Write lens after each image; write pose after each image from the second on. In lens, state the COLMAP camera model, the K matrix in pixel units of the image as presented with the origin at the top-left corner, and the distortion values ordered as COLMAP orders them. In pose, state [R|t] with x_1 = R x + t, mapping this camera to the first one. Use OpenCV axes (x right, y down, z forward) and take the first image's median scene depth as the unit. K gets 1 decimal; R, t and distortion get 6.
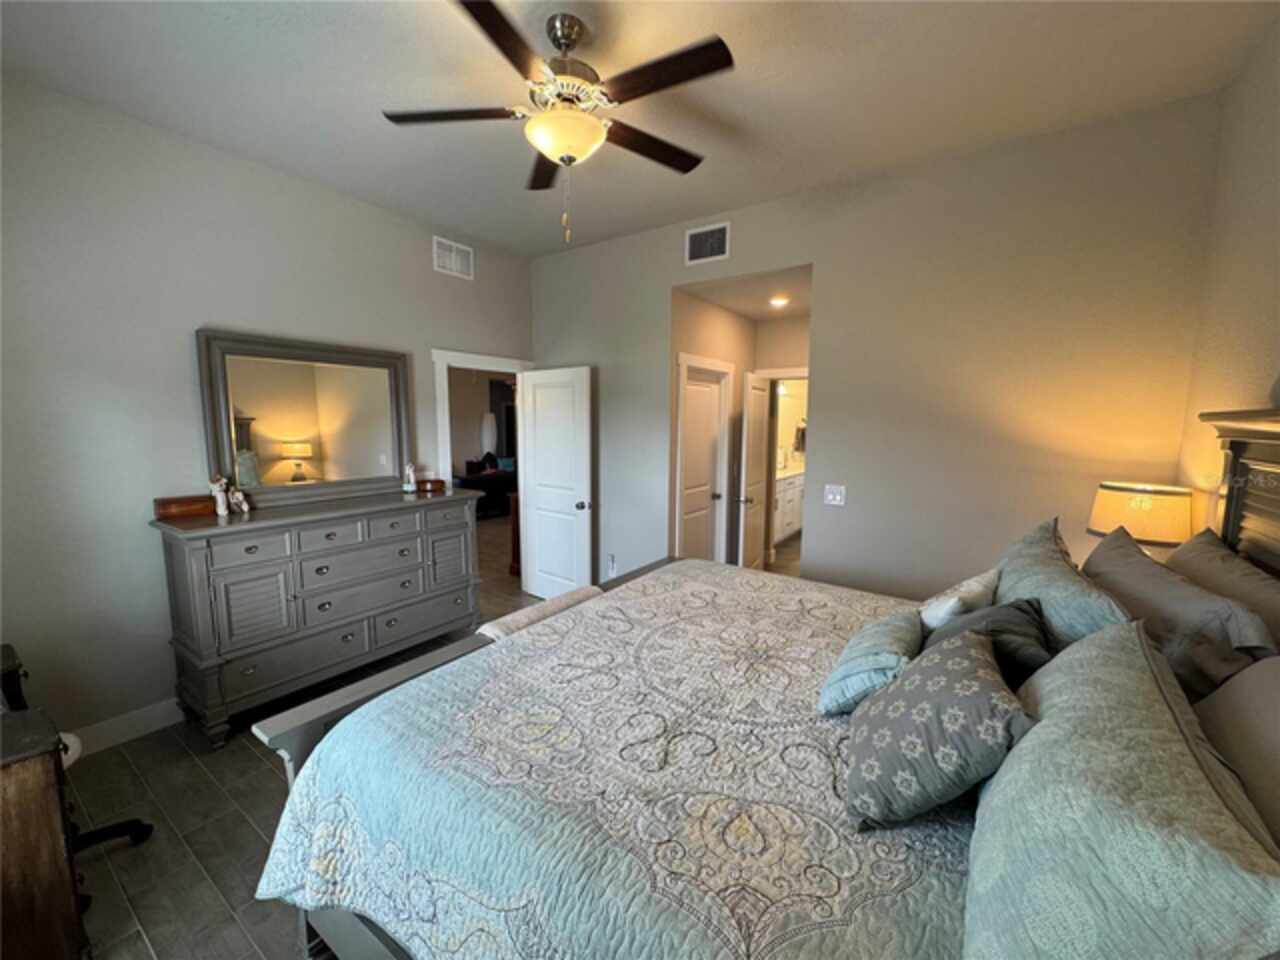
lens RADIAL K [[508.6, 0, 640.7], [0, 508.6, 482.4], [0, 0, 1]] dist [-0.000324, 0.000116]
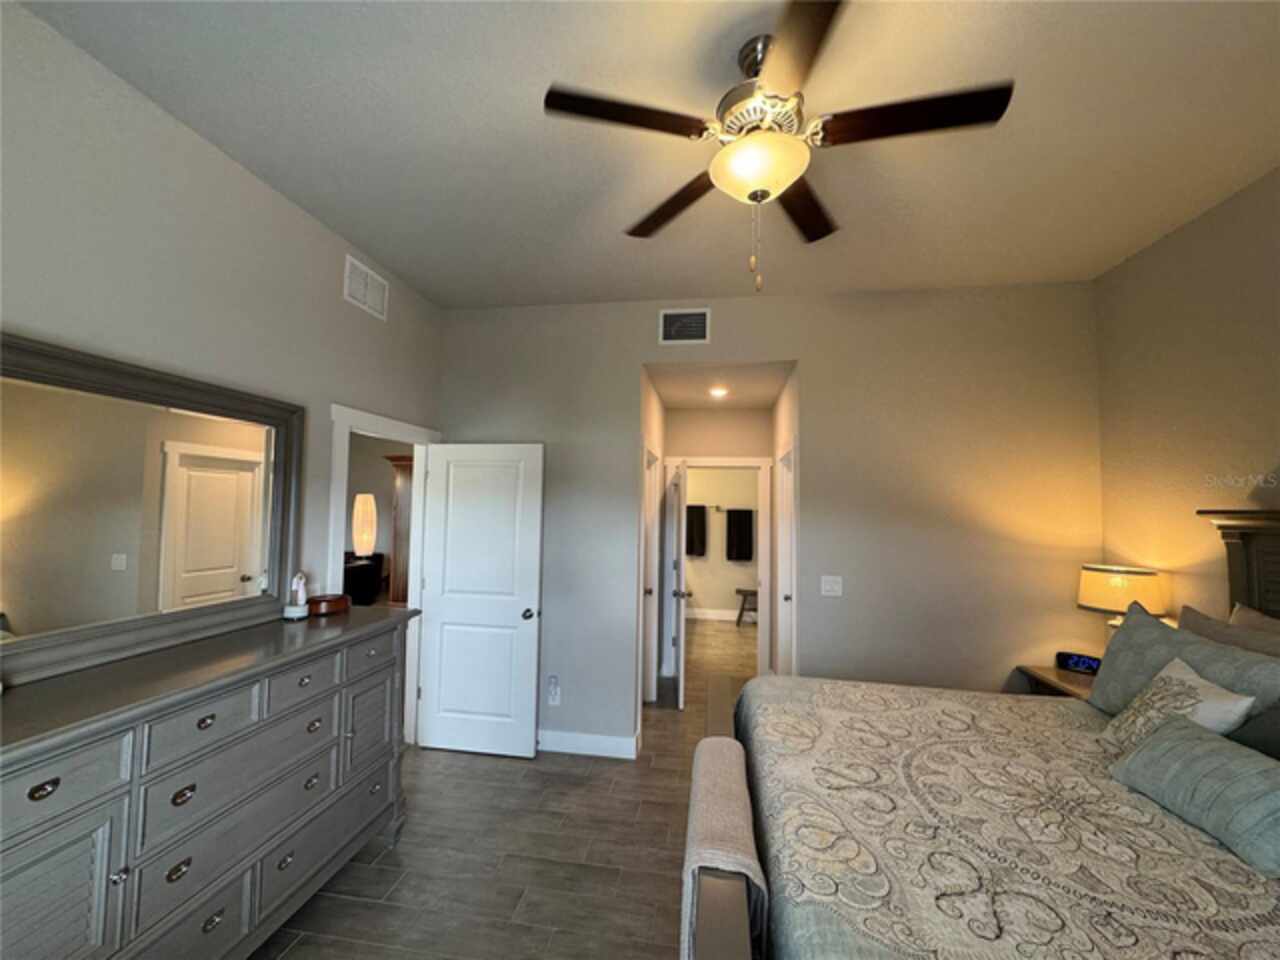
lens RADIAL K [[508.6, 0, 640.7], [0, 508.6, 482.4], [0, 0, 1]] dist [-0.000324, 0.000116]
pose [[0.899342, 0.029707, 0.436236, -0.456227], [0.042431, 0.987051, -0.154693, -0.042689], [-0.435183, 0.157632, 0.886436, 0.299097]]
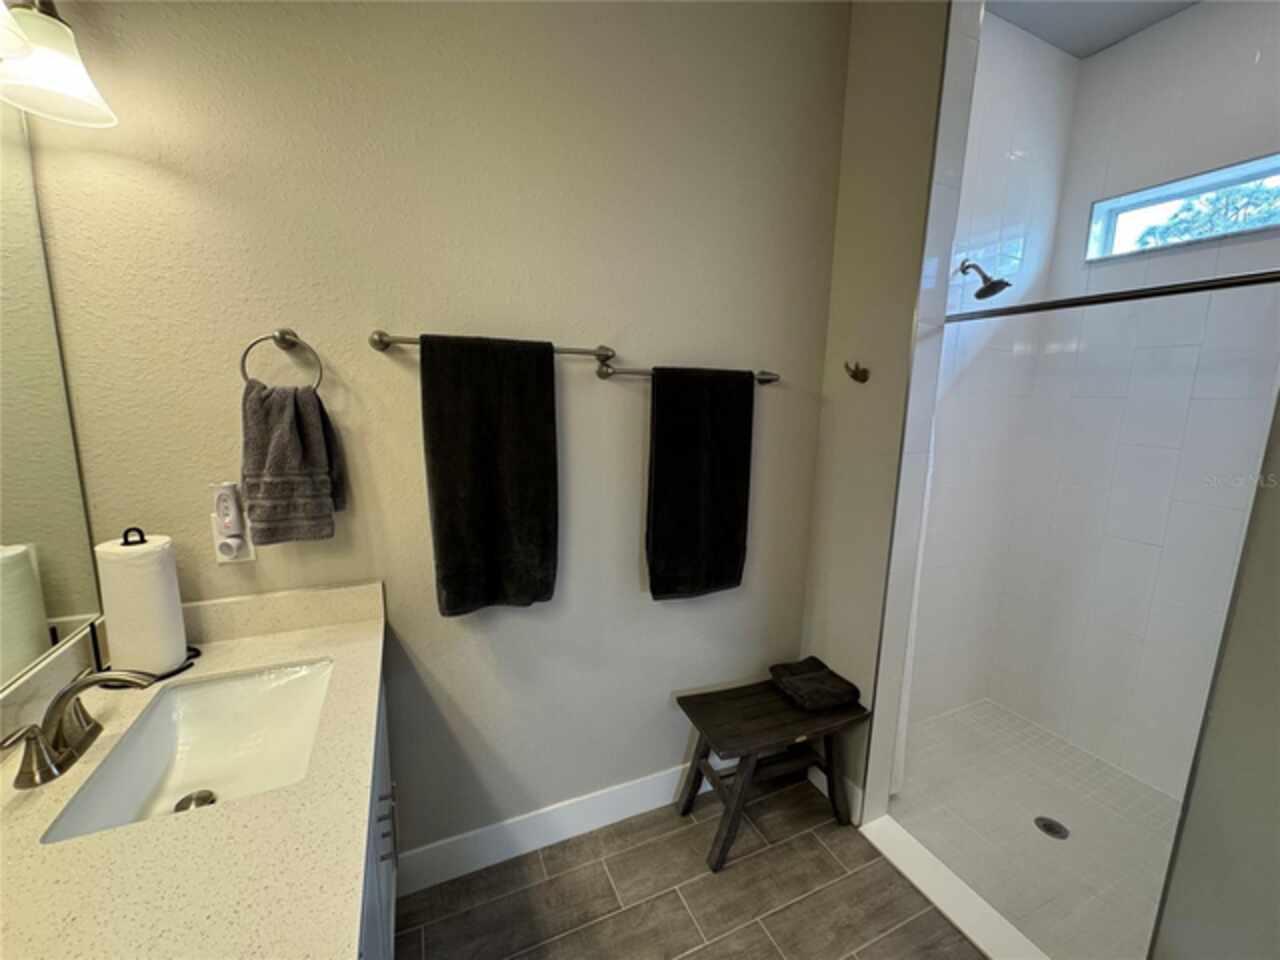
lens RADIAL K [[508.6, 0, 640.7], [0, 508.6, 482.4], [0, 0, 1]] dist [-0.000324, 0.000116]
pose [[0.515576, -0.139993, 0.845330, 0.119726], [0.085344, 0.990047, 0.111906, -0.144250], [-0.852583, 0.014448, 0.522392, 1.315038]]
